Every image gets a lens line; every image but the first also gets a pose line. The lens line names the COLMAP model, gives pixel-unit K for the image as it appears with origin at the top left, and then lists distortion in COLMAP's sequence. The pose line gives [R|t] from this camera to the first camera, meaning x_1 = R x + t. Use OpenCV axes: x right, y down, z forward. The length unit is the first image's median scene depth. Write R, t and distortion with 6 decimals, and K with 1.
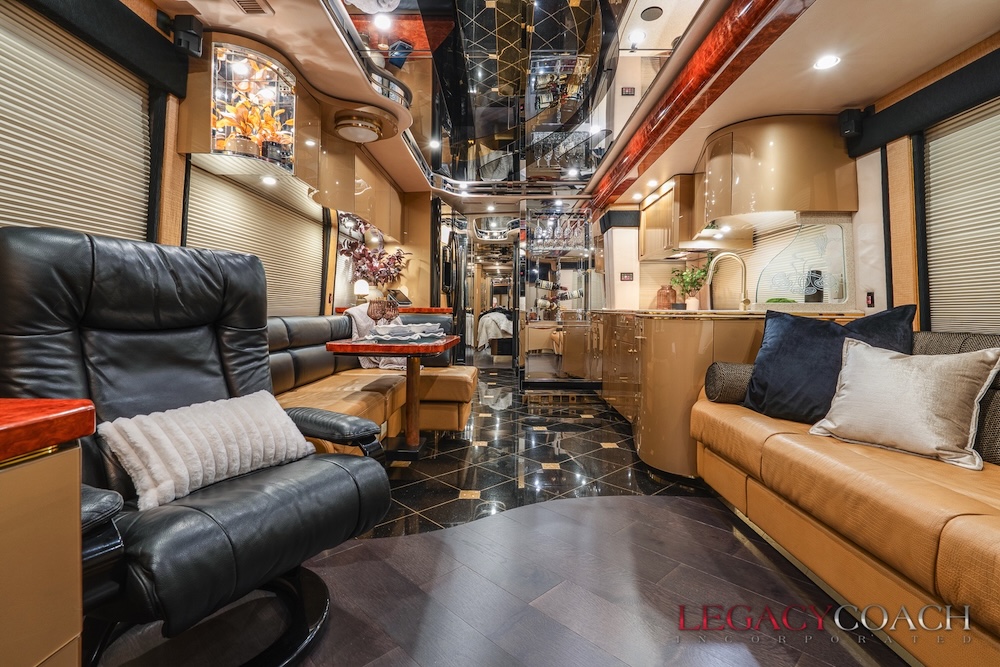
lens RADIAL K [[456.6, 0, 499.9], [0, 456.6, 285.6], [0, 0, 1]] dist [-0.000356, 0.000746]
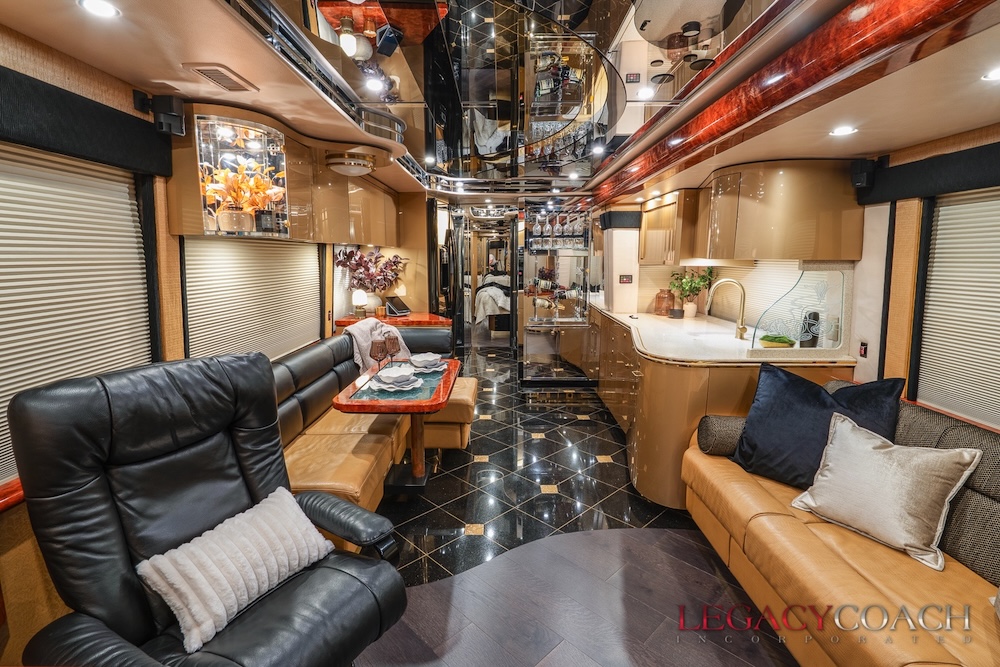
lens RADIAL K [[461.8, 0, 499.3], [0, 461.8, 302.4], [0, 0, 1]] dist [-0.001065, 0.000837]
pose [[0.999941, -0.008269, 0.006978, -0.010942], [0.007156, 0.989152, 0.146720, -0.249341], [-0.008116, -0.146662, 0.989153, -0.000009]]
